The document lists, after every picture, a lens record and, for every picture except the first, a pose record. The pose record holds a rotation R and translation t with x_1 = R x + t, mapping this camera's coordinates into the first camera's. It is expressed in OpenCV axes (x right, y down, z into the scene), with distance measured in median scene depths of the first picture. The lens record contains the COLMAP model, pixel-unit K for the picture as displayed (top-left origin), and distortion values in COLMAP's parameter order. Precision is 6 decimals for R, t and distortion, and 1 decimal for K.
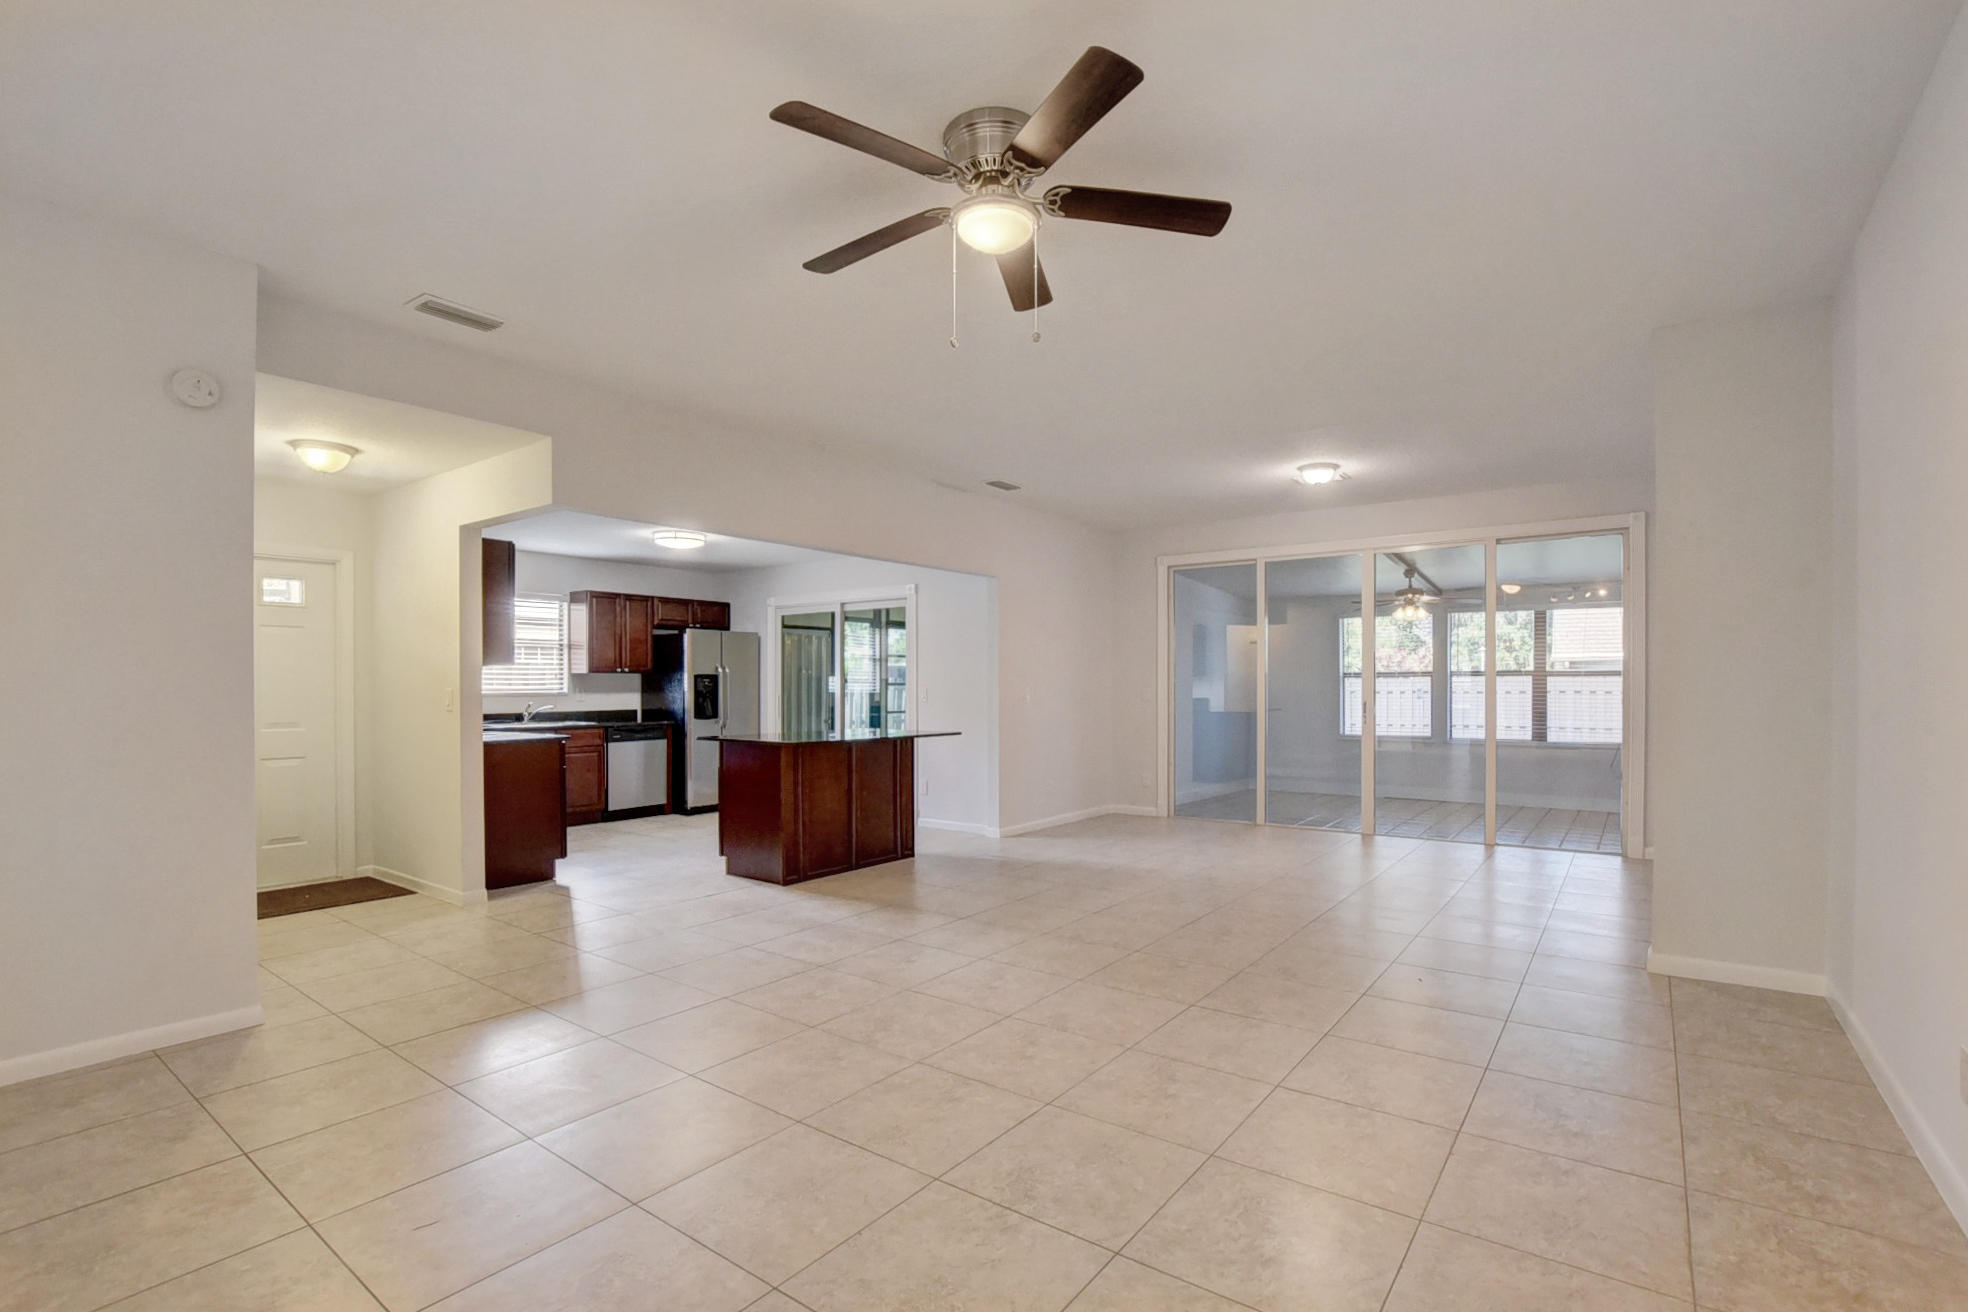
lens RADIAL K [[892.6, 0, 992.9], [0, 892.6, 696.8], [0, 0, 1]] dist [-0.024501, 0.000945]
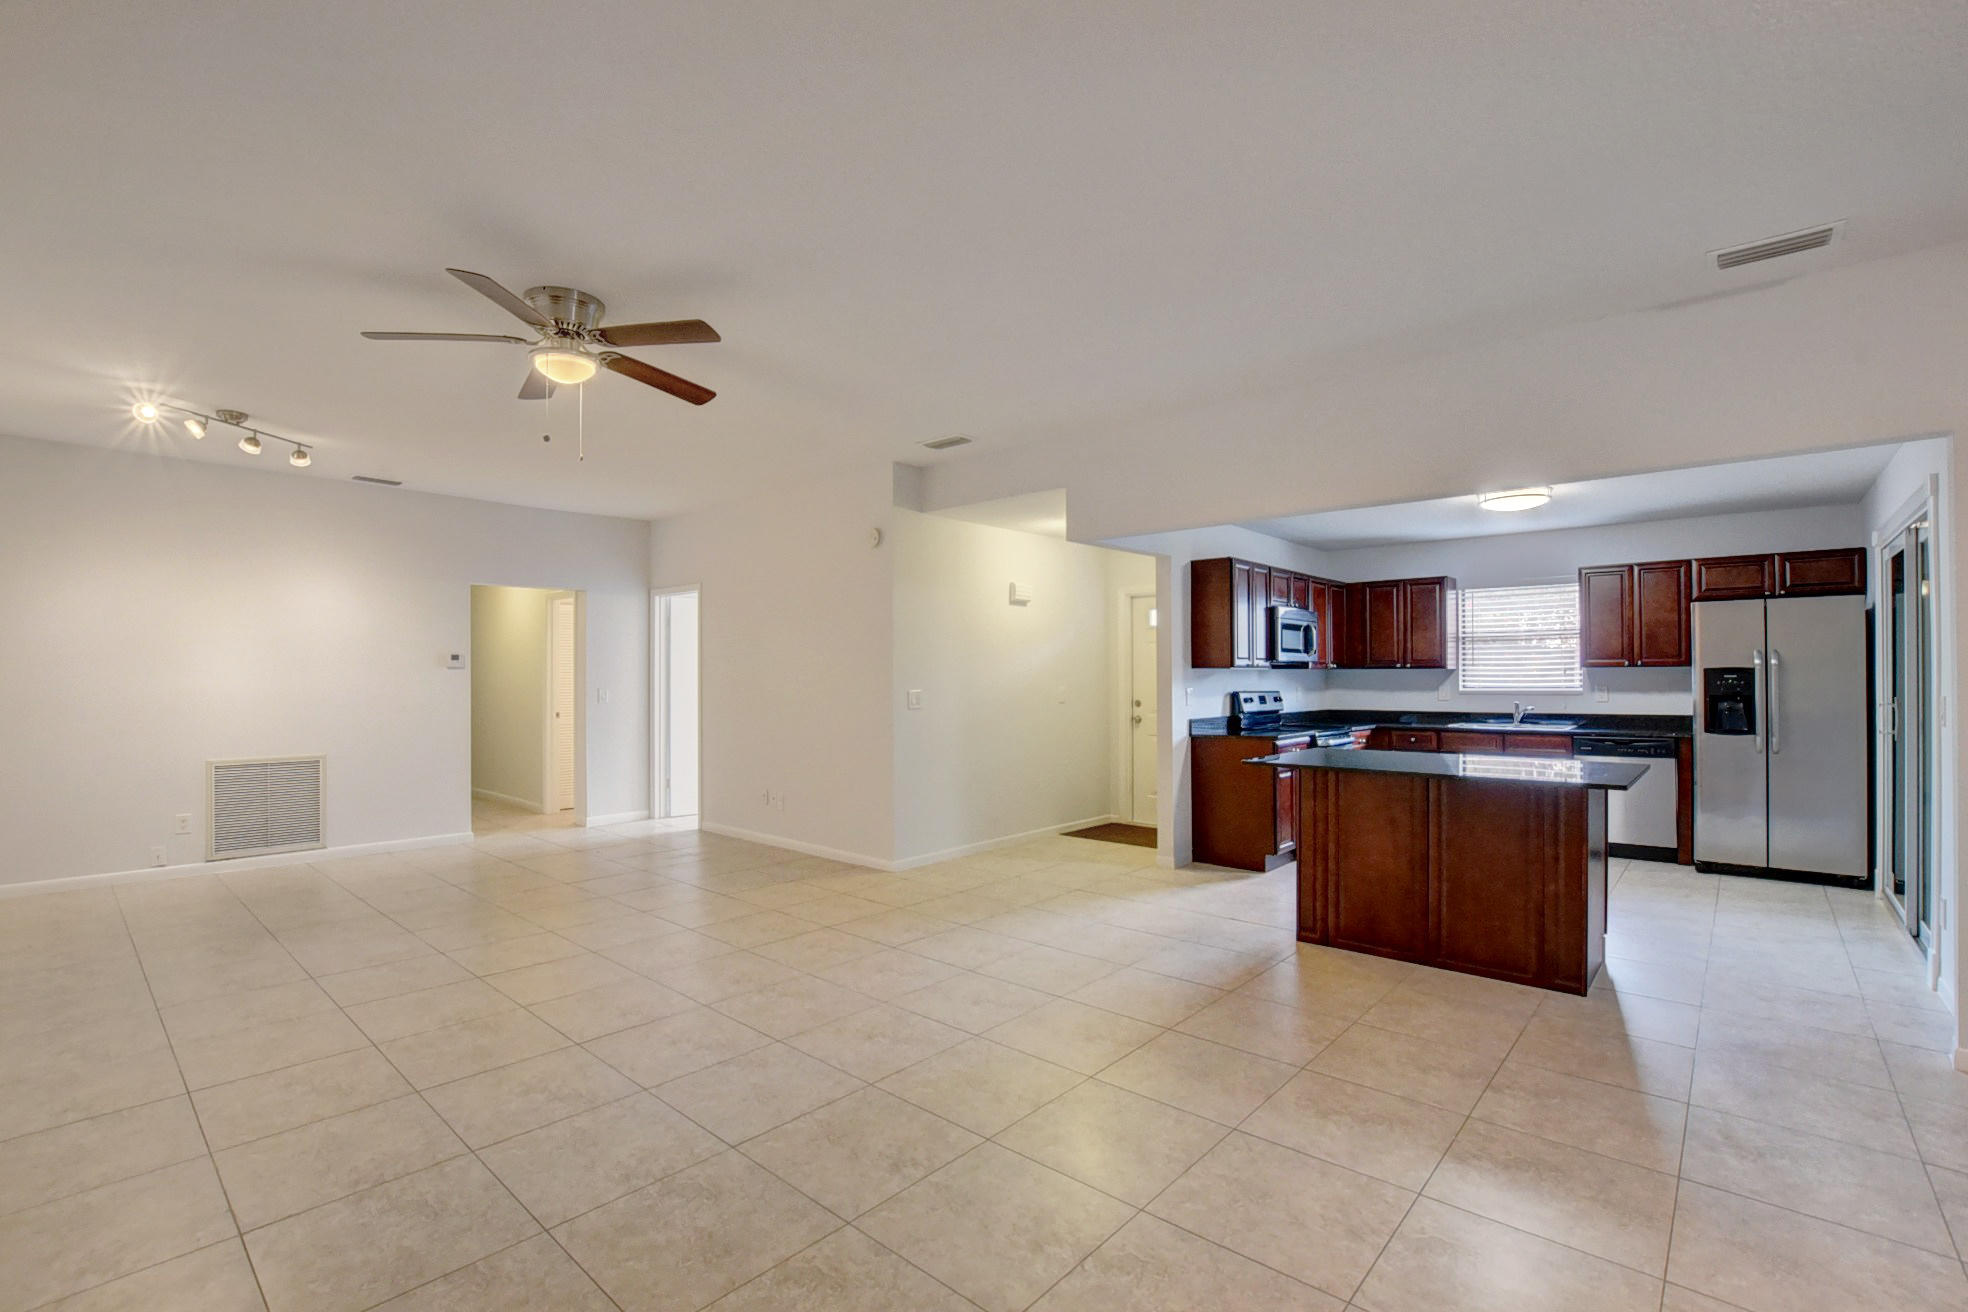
lens RADIAL K [[869.5, 0, 992.3], [0, 869.5, 672.2], [0, 0, 1]] dist [-0.034857, 0.004734]
pose [[-0.085122, -0.003769, -0.996363, 0.366416], [-0.006885, 0.999971, -0.003195, -0.016237], [0.996347, 0.006589, -0.085146, 0.513620]]
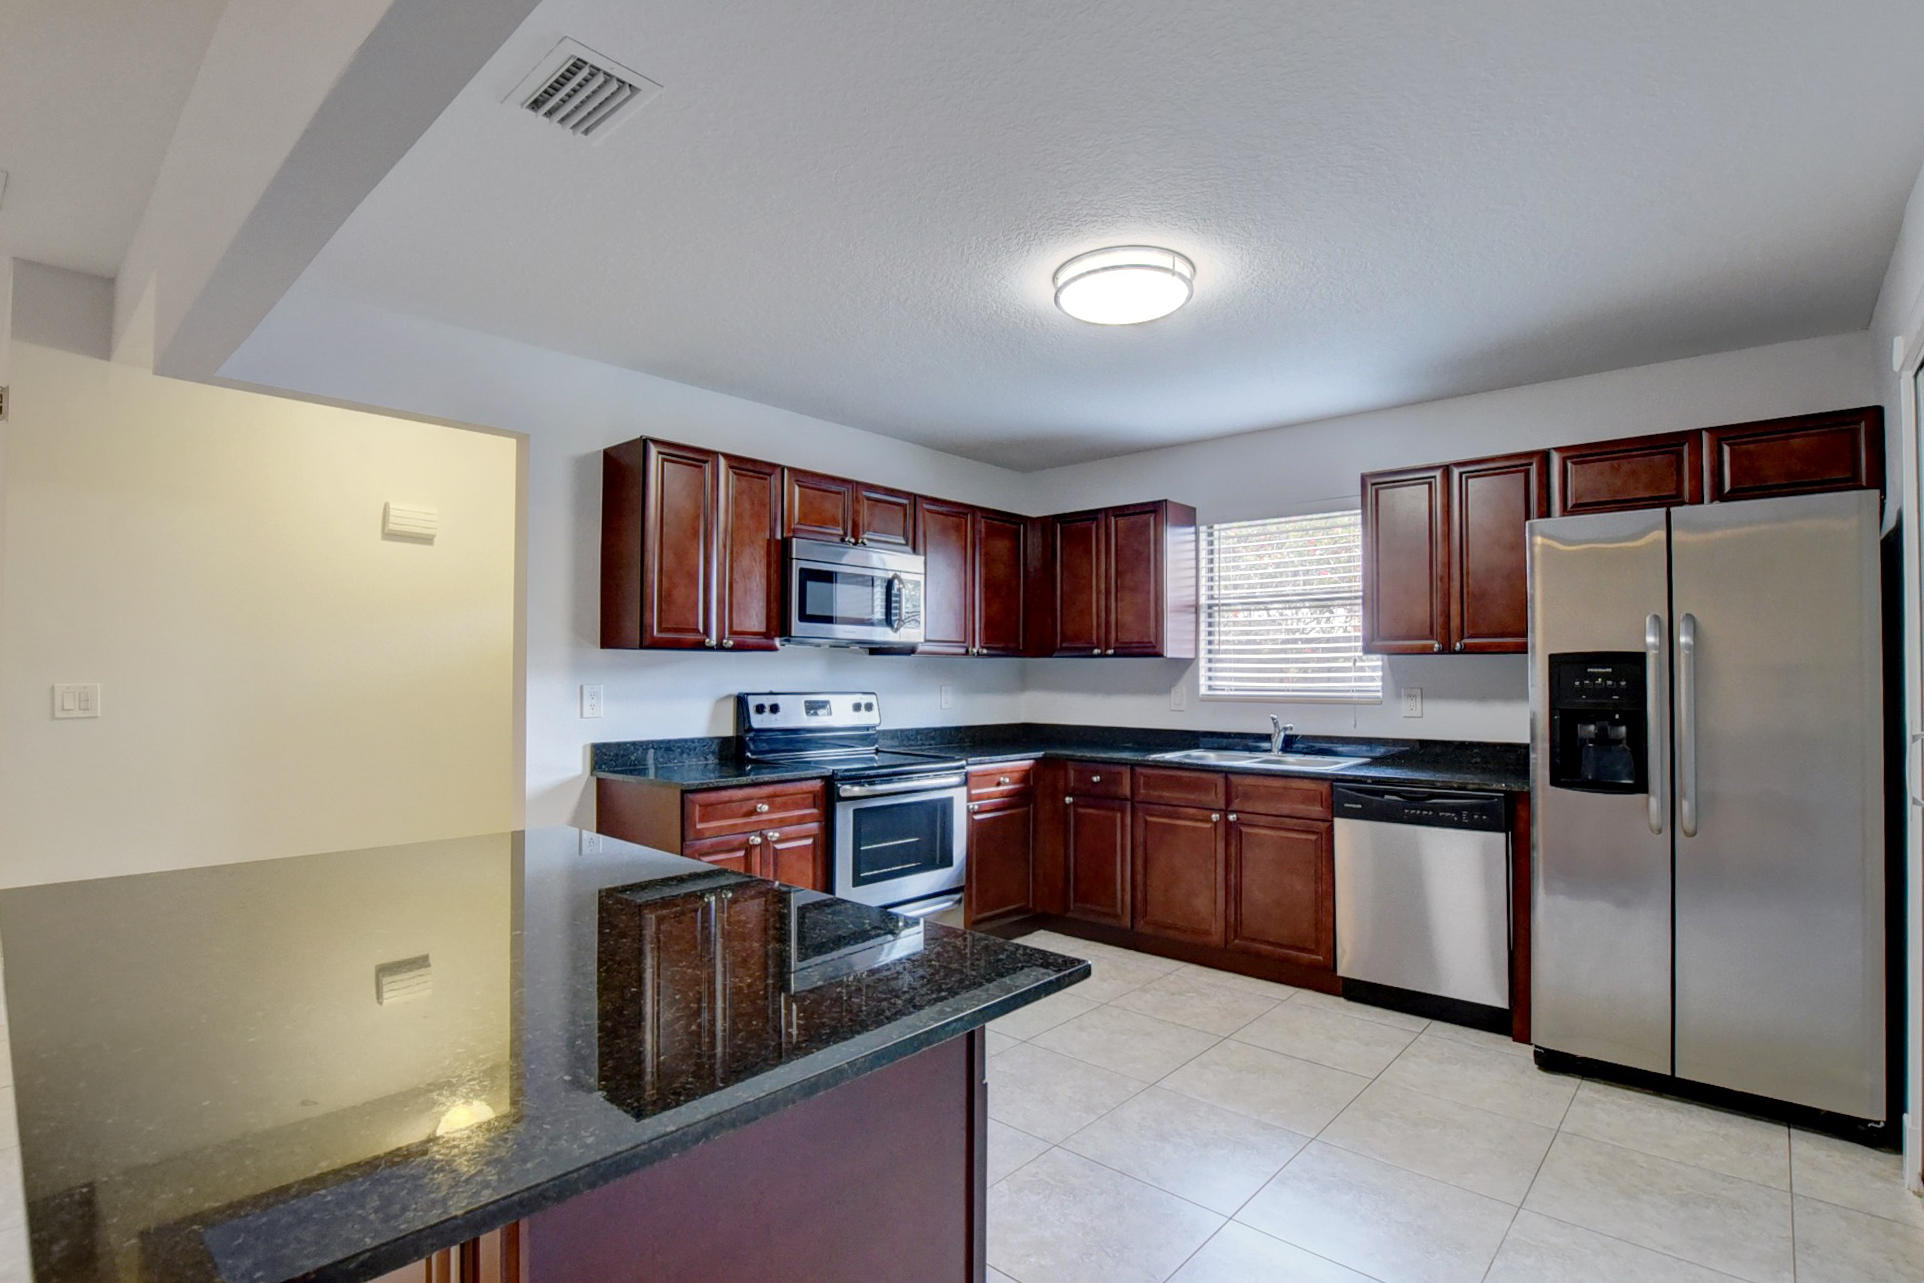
lens RADIAL K [[922.0, 0, 971.0], [0, 922.0, 656.3], [0, 0, 1]] dist [-0.024412, 0.001085]
pose [[-0.083816, -0.019545, -0.996290, 0.024983], [-0.015493, 0.999712, -0.018308, -0.014531], [0.996361, 0.013901, -0.084094, 0.818482]]
